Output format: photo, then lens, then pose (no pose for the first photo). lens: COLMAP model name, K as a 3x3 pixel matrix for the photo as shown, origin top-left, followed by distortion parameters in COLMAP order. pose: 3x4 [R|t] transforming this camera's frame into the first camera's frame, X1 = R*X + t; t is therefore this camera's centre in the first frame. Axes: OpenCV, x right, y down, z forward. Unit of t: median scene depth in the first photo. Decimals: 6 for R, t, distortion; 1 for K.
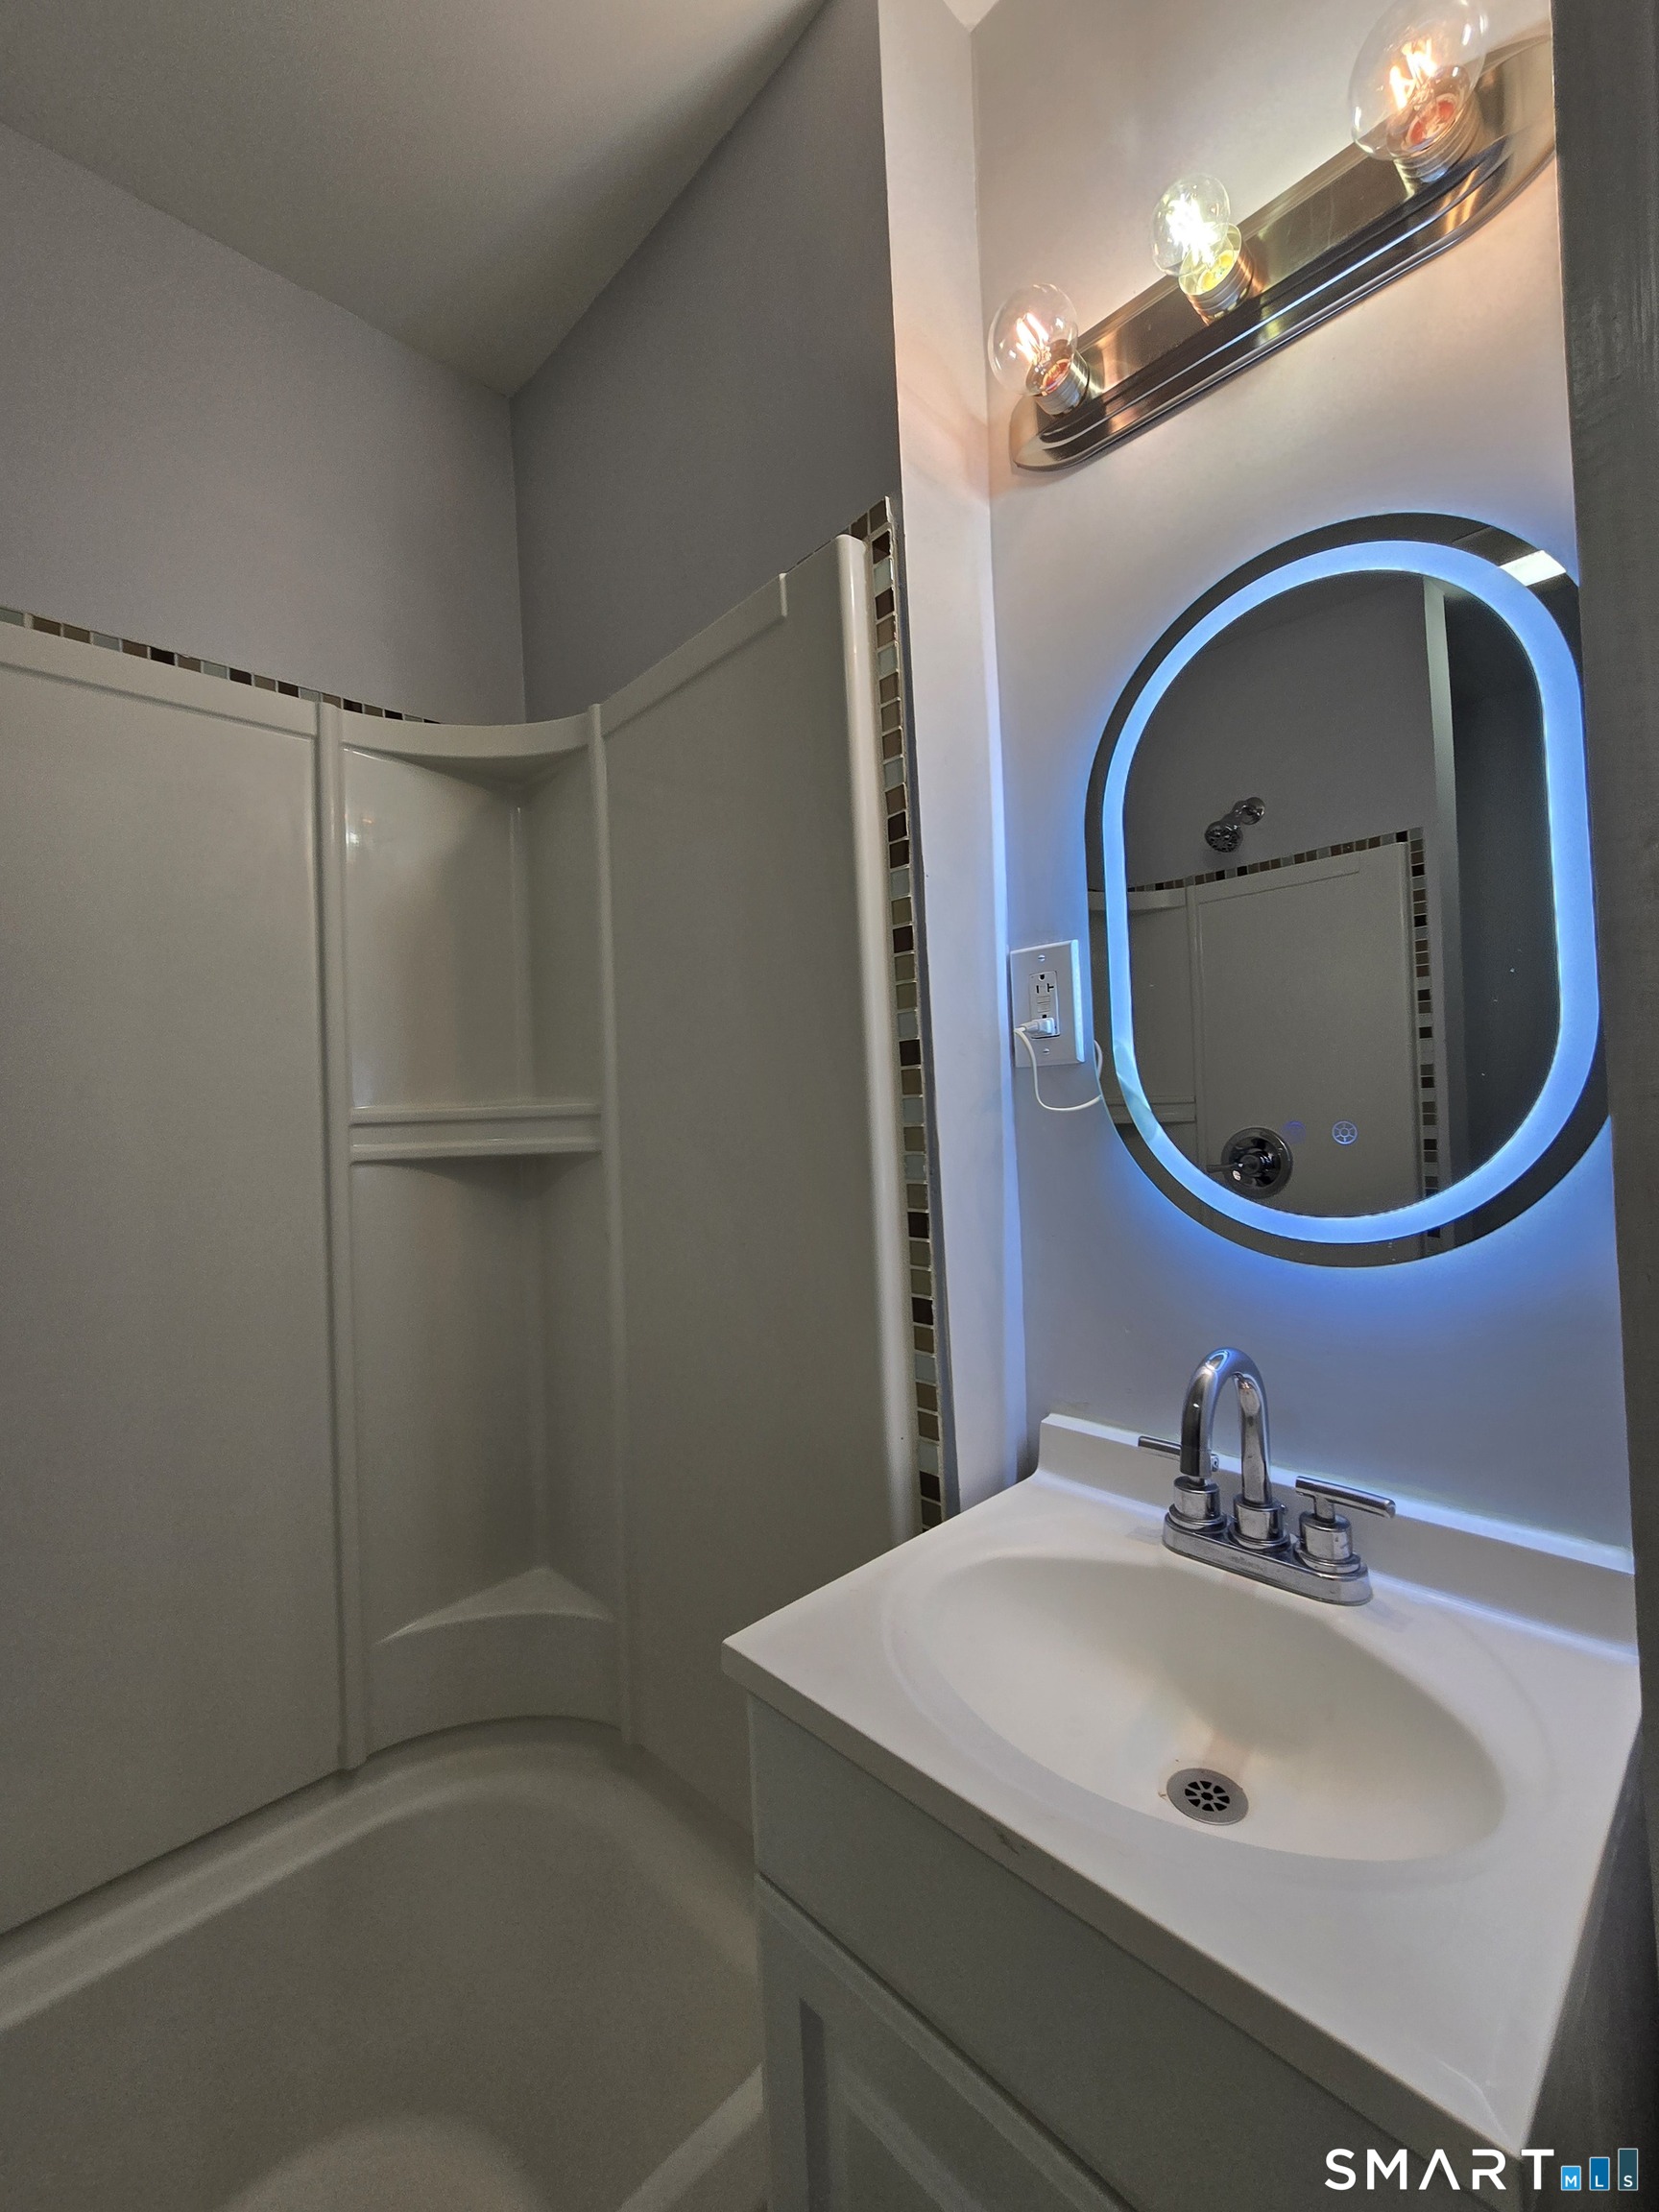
lens RADIAL K [[909.3, 0, 829.5], [0, 909.3, 1106.0], [0, 0, 1]] dist [-0.001160, 0.000384]
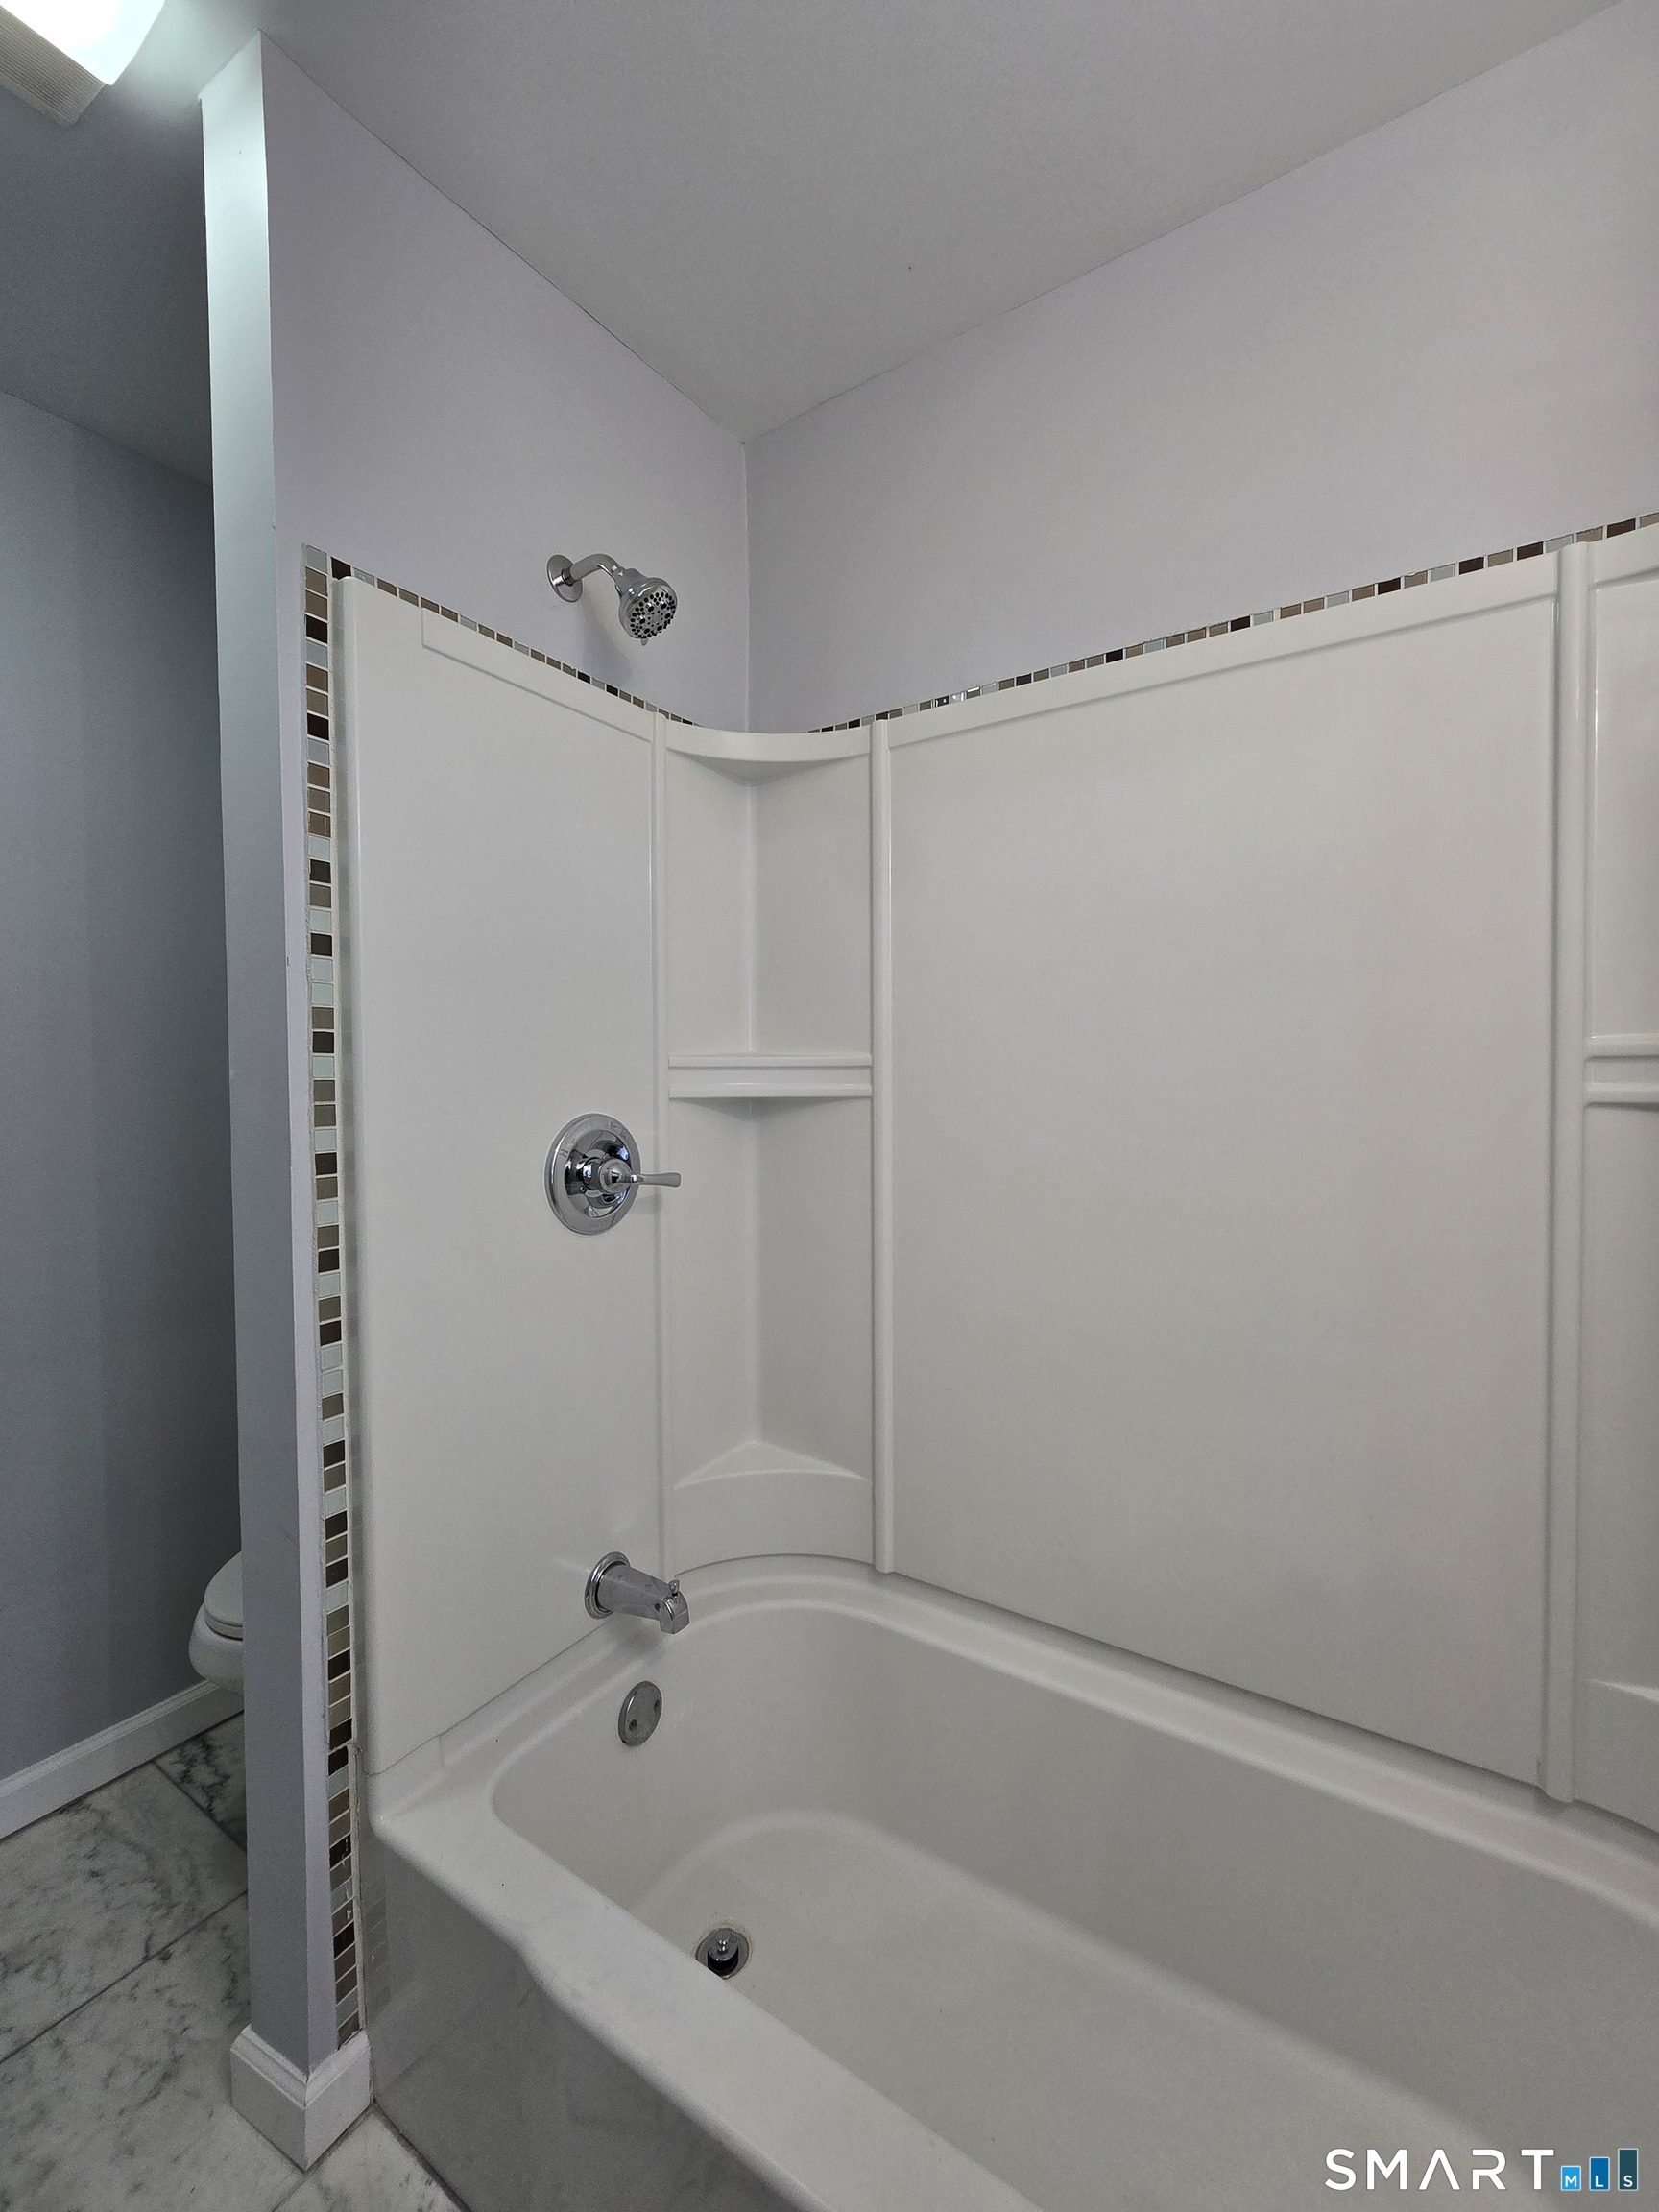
lens RADIAL K [[937.6, 0, 829.5], [0, 937.6, 1106.0], [0, 0, 1]] dist [-0.000631, -0.000068]
pose [[0.225111, 0.064117, -0.972221, 0.161029], [0.012165, 0.997570, 0.068605, -0.003308], [0.974257, -0.027271, 0.223784, 0.150489]]
